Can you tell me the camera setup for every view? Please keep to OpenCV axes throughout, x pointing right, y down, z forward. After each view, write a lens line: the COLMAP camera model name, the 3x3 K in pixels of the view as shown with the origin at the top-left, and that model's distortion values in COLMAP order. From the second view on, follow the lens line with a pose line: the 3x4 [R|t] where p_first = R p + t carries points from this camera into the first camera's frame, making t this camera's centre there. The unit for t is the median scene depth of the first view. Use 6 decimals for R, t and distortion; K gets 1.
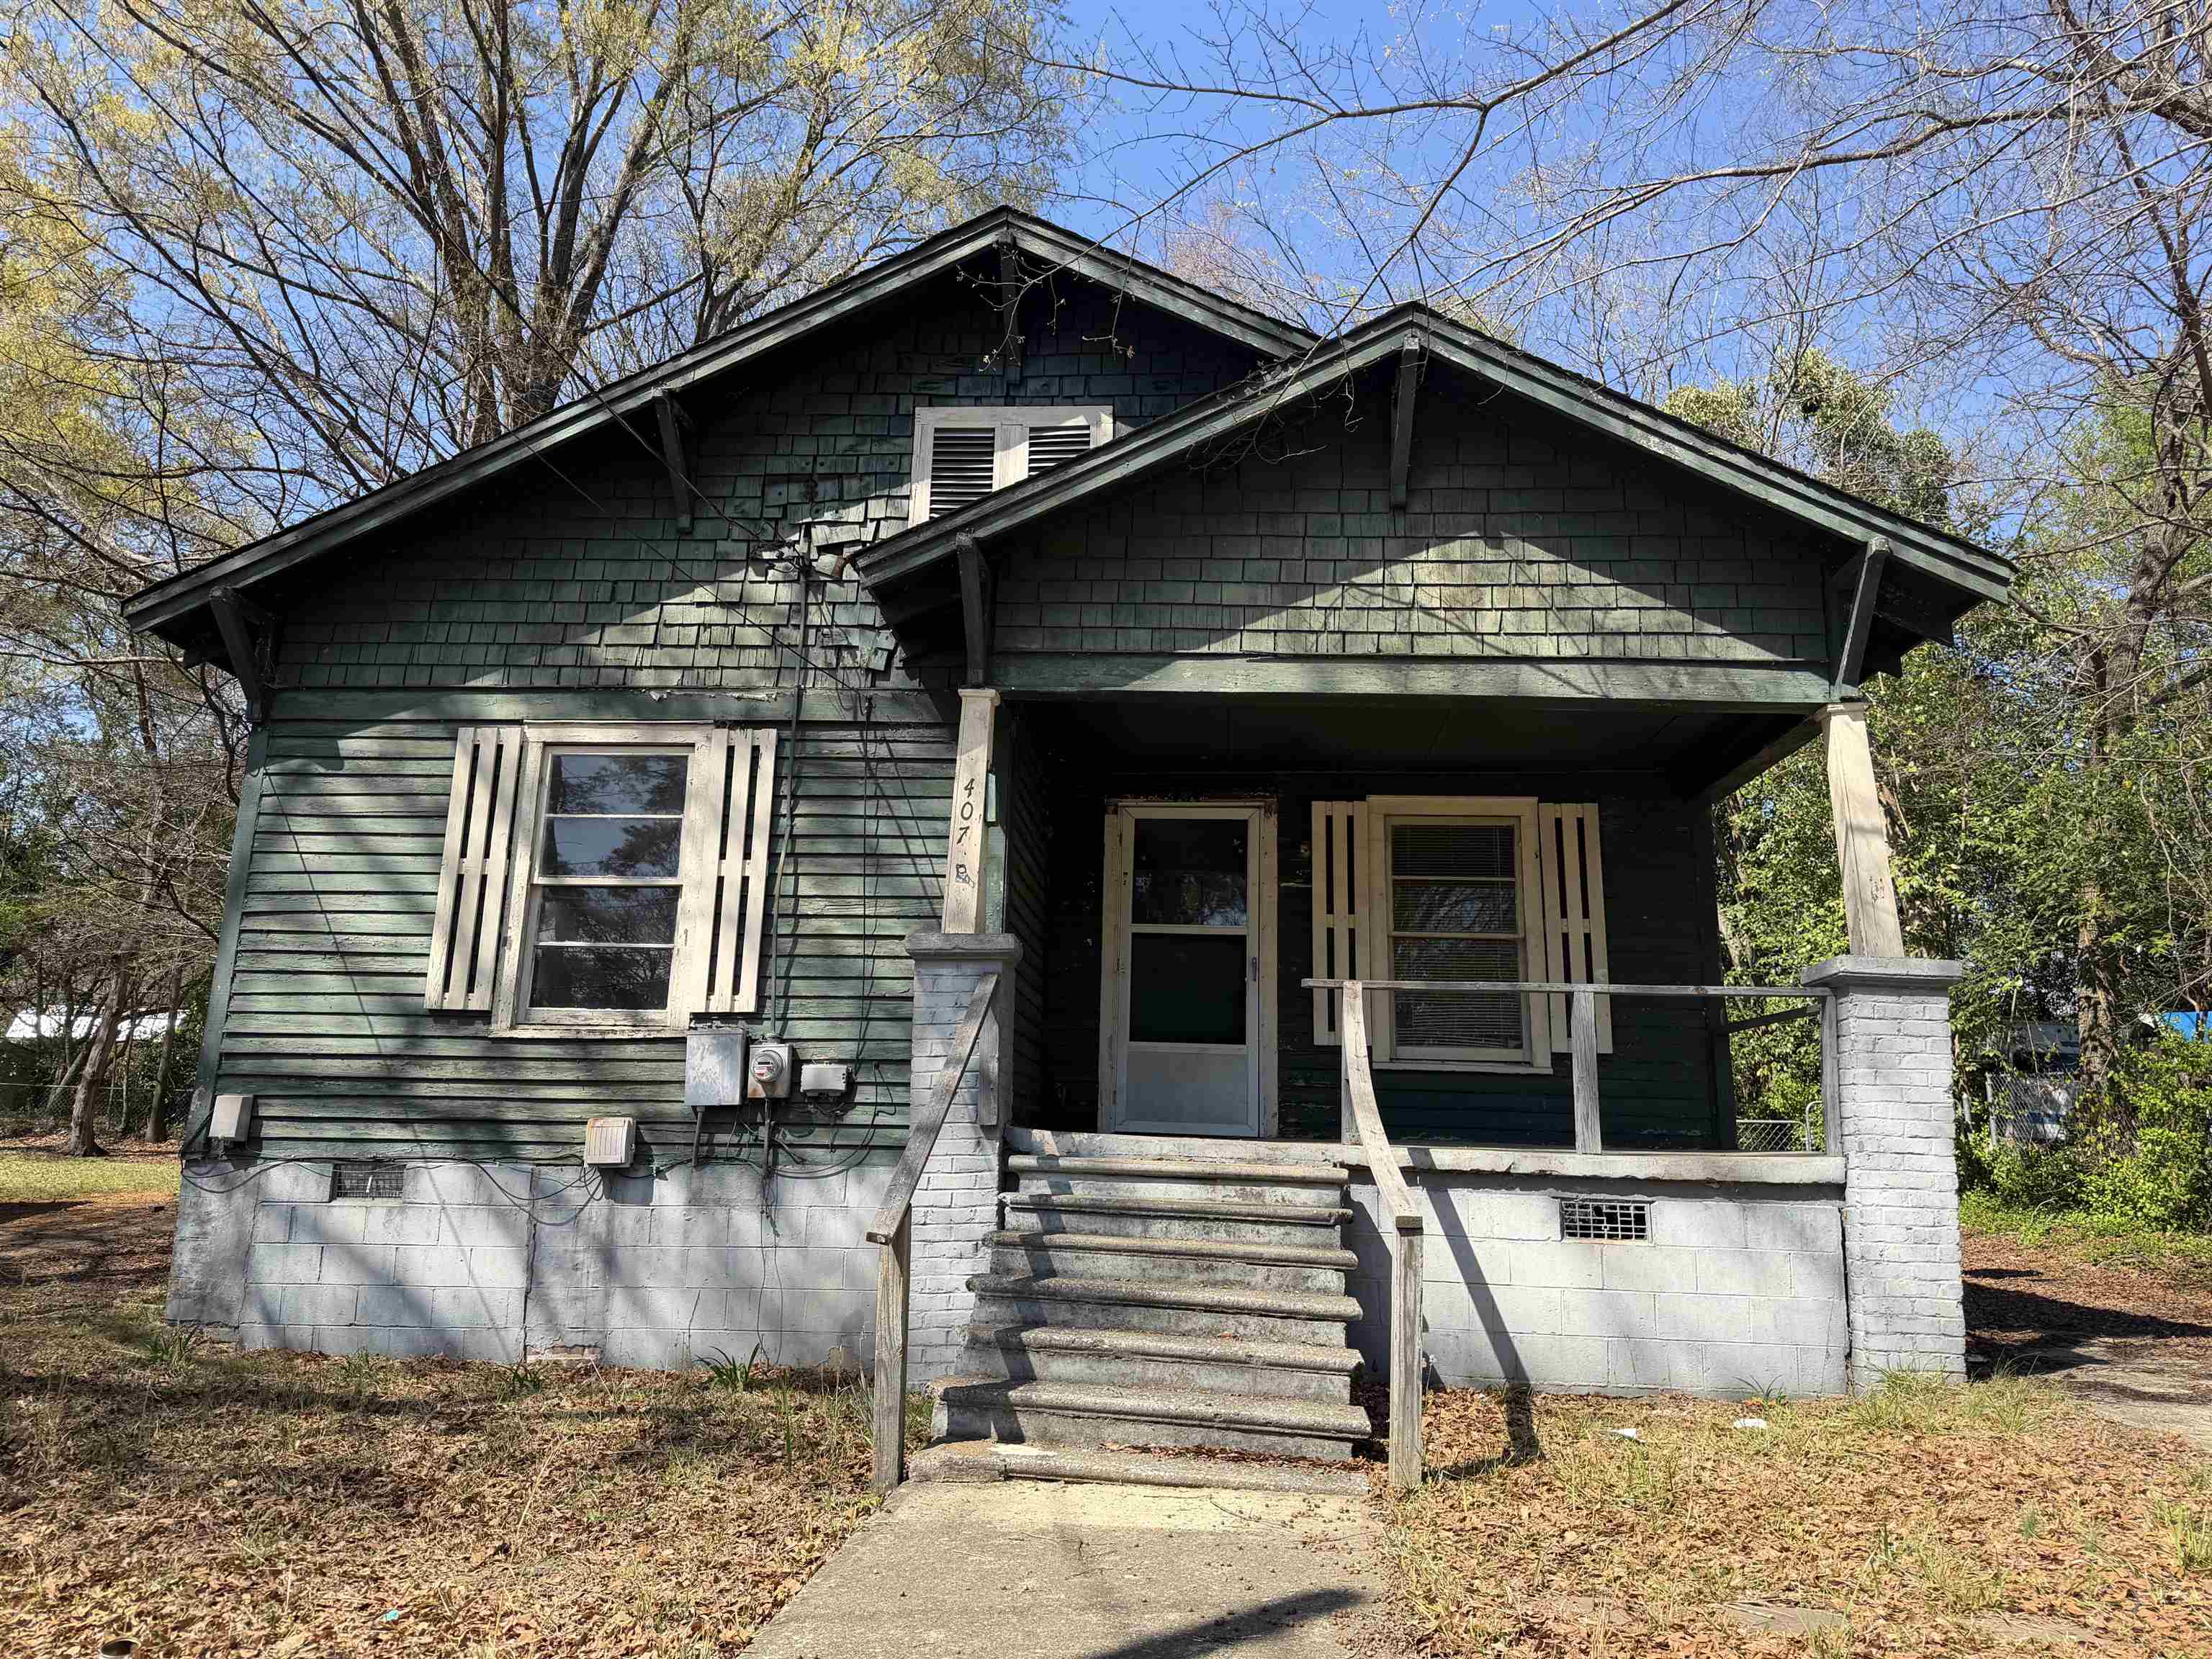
lens RADIAL K [[1555.0, 0, 1104.7], [0, 1555.0, 824.1], [0, 0, 1]] dist [0.063851, -0.071394]
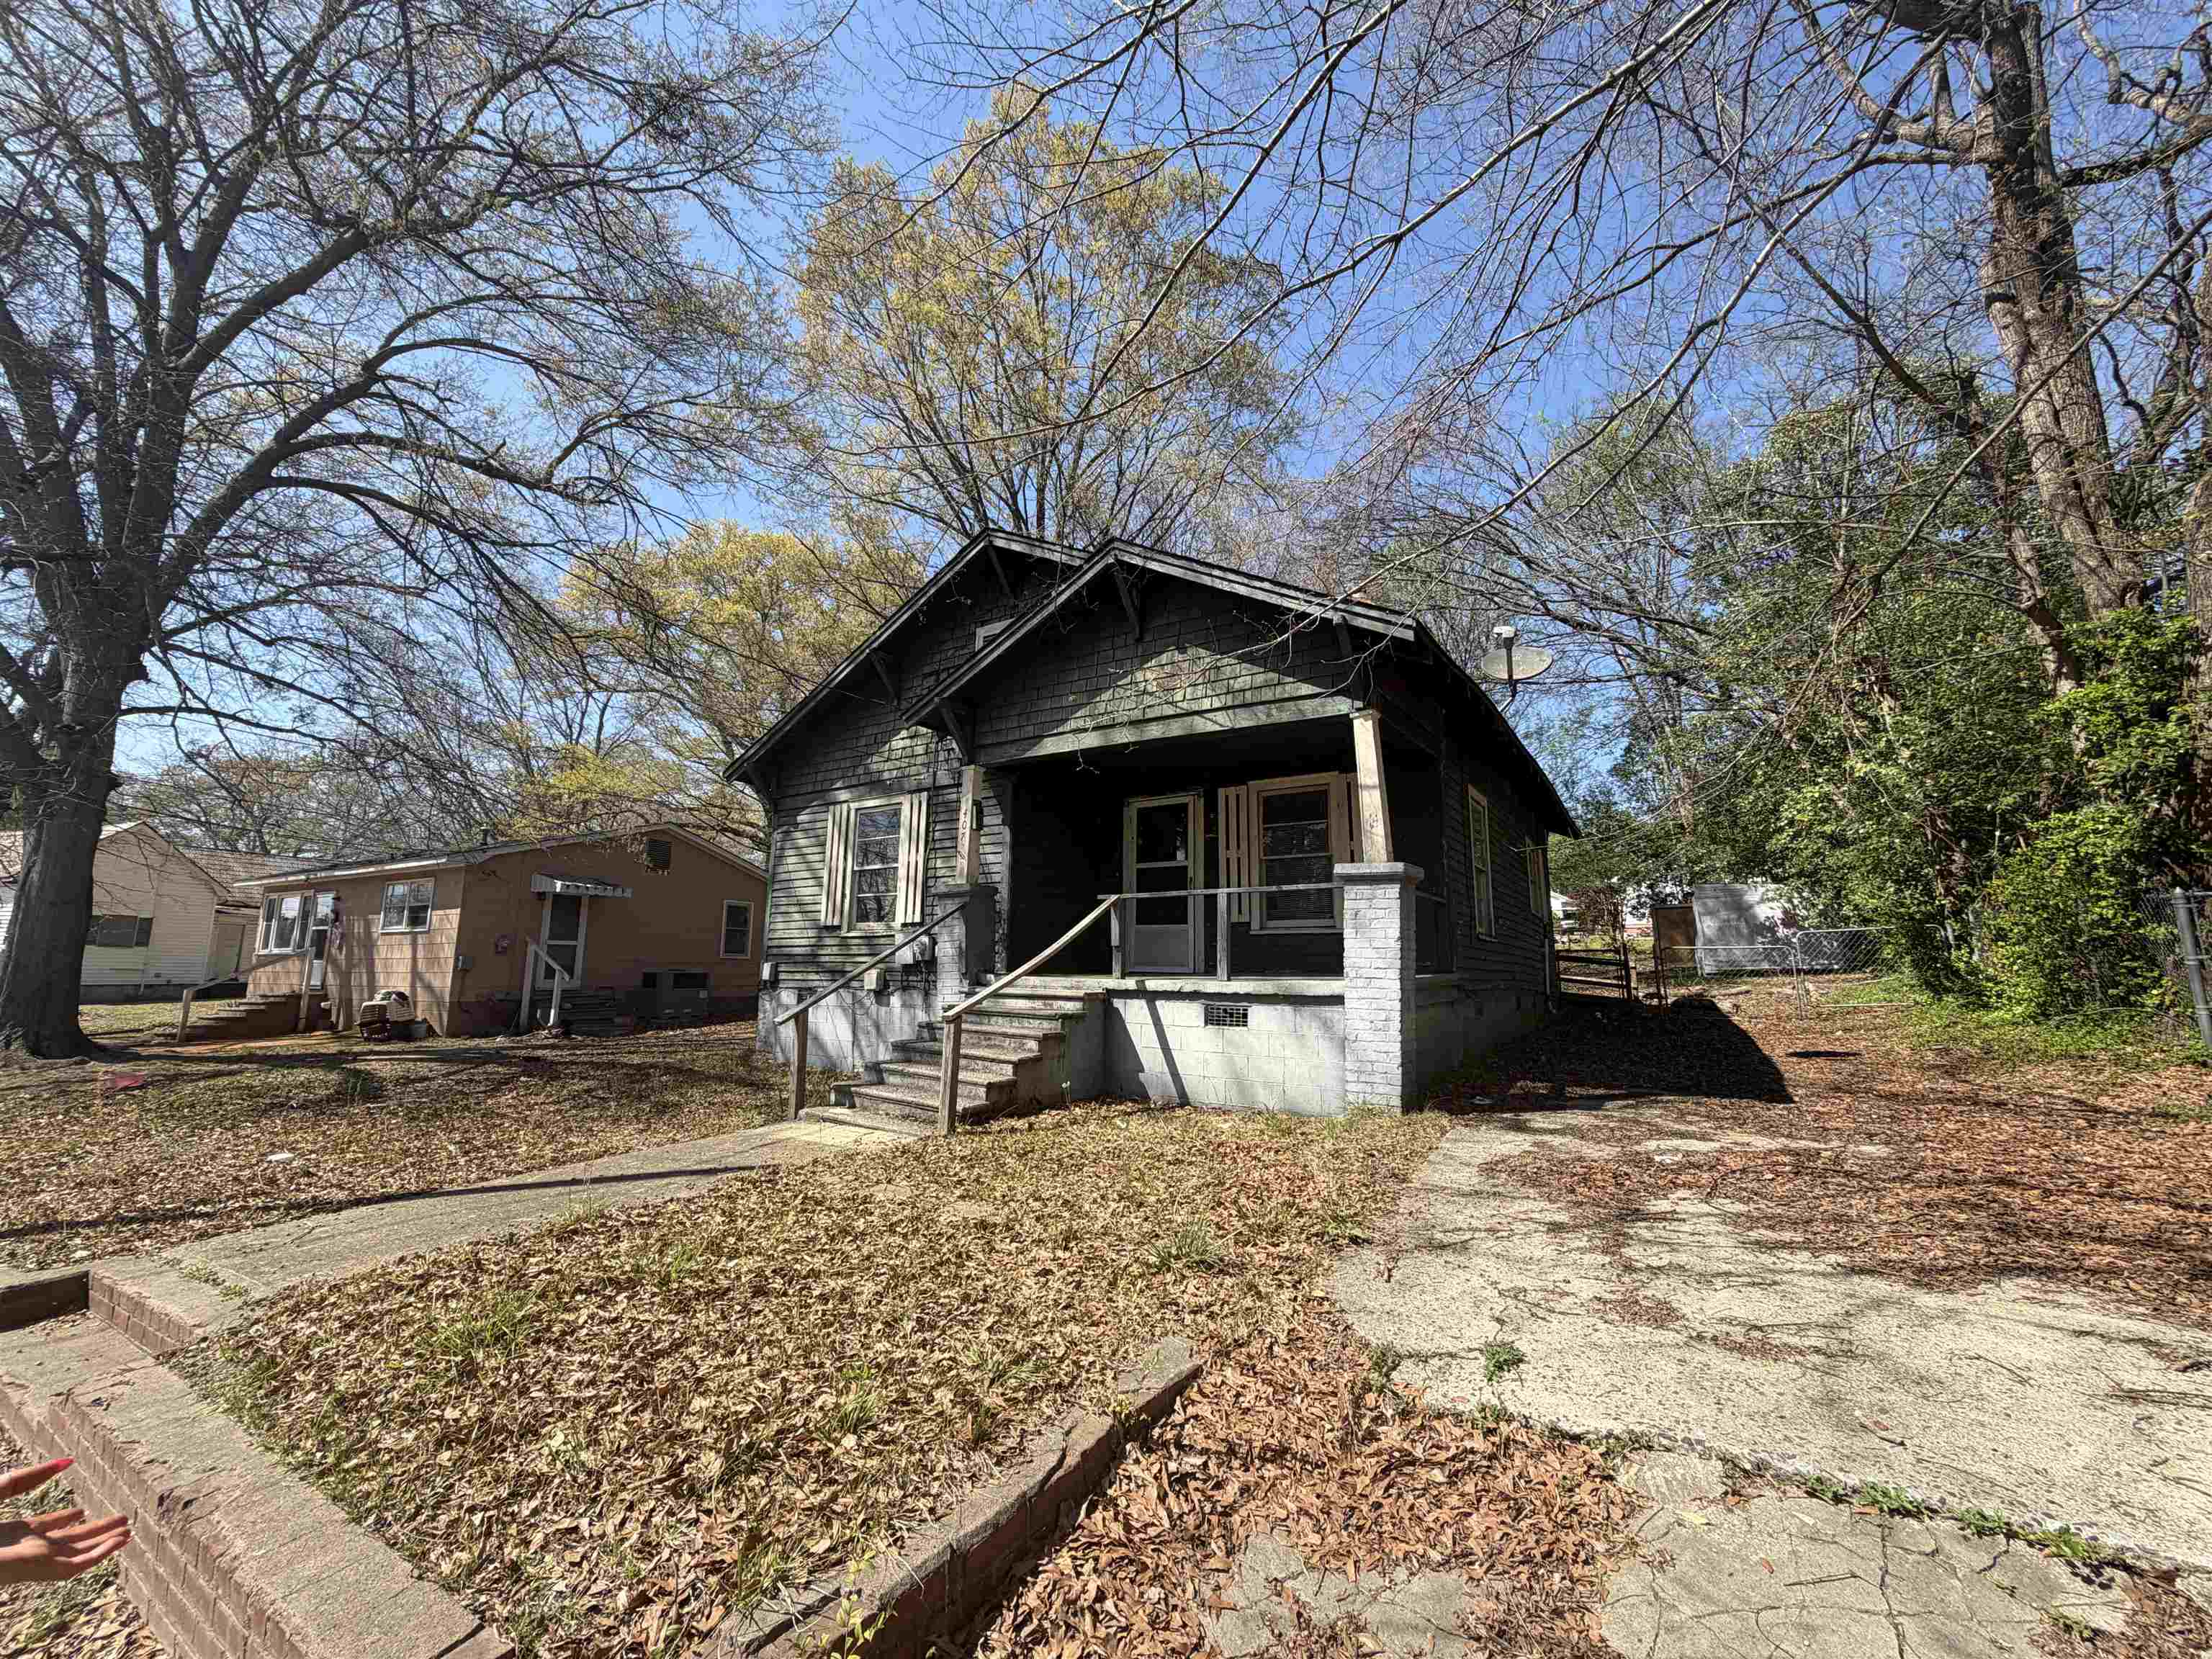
lens RADIAL K [[885.5, 0, 1098.7], [0, 885.5, 825.0], [0, 0, 1]] dist [0.000512, -0.000055]
pose [[0.870340, -0.098090, -0.482583, 0.625023], [0.117106, 0.993075, 0.009348, 0.001861], [0.478324, -0.064650, 0.875800, 0.027238]]
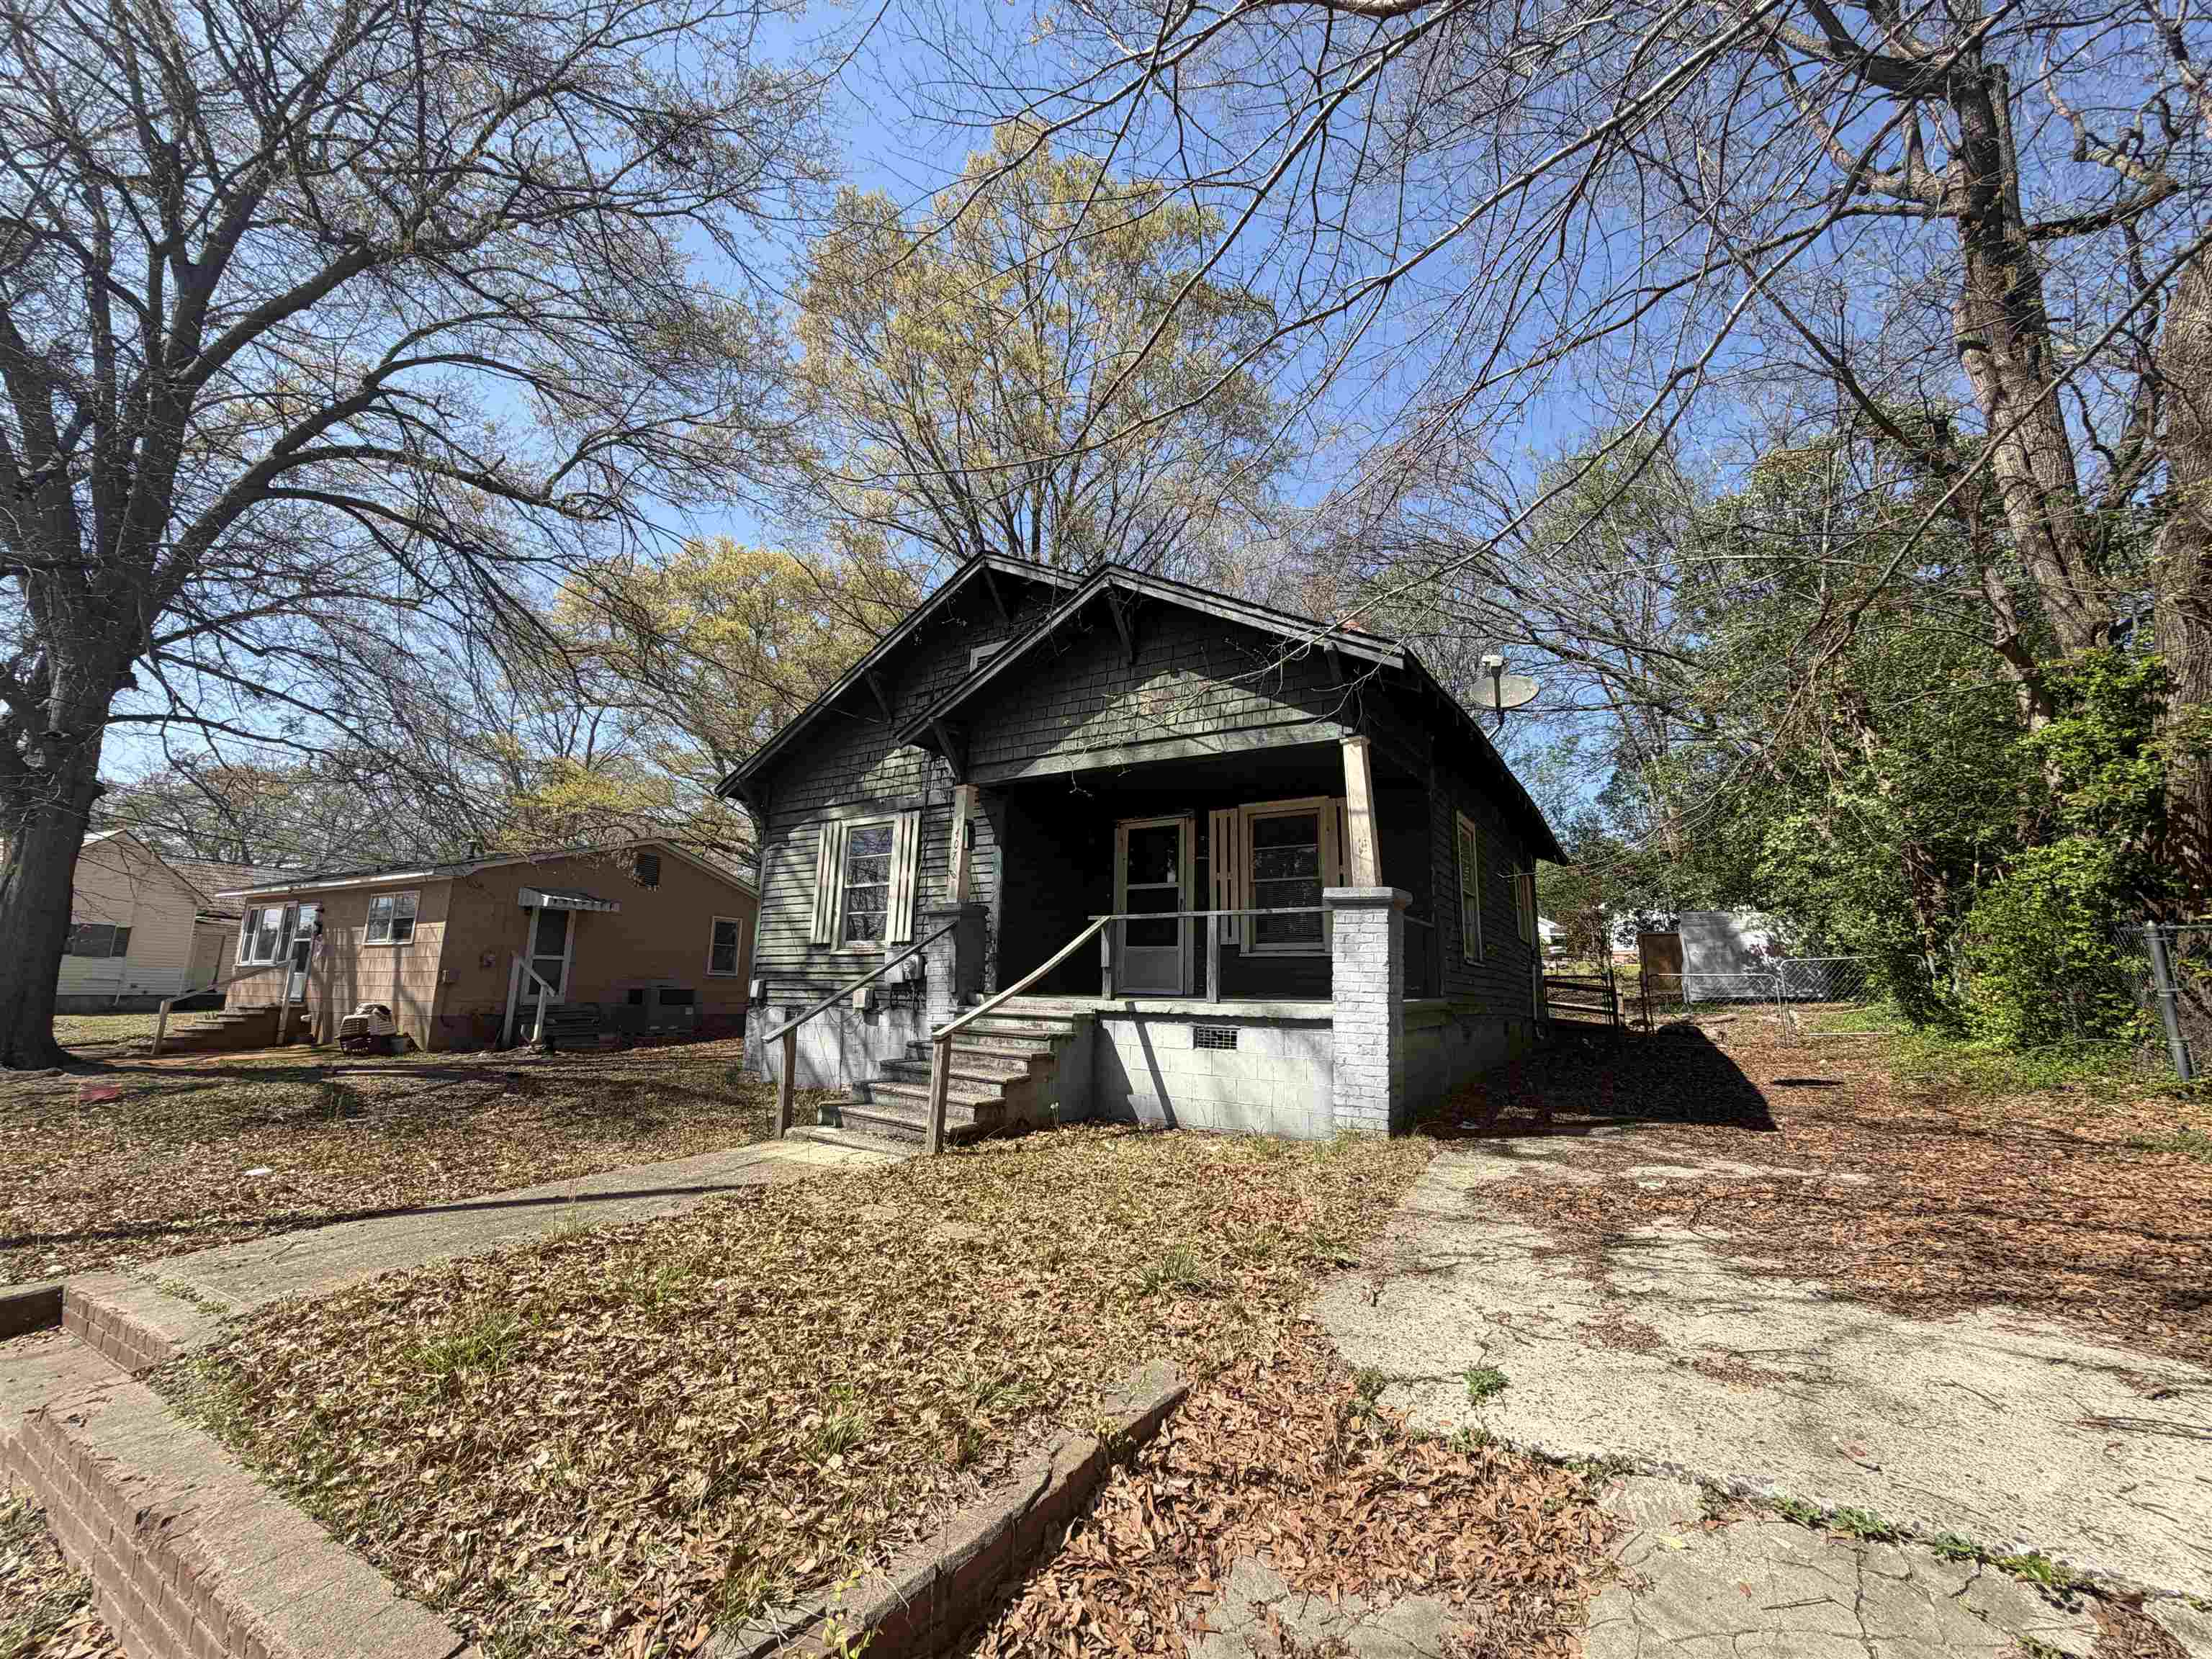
lens RADIAL K [[885.5, 0, 1098.9], [0, 885.5, 824.0], [0, 0, 1]] dist [0.000512, -0.000055]
pose [[0.876646, -0.098658, -0.470912, 0.627019], [0.104682, 0.994415, -0.013458, 0.000730], [0.469610, -0.037498, 0.882077, 0.021771]]
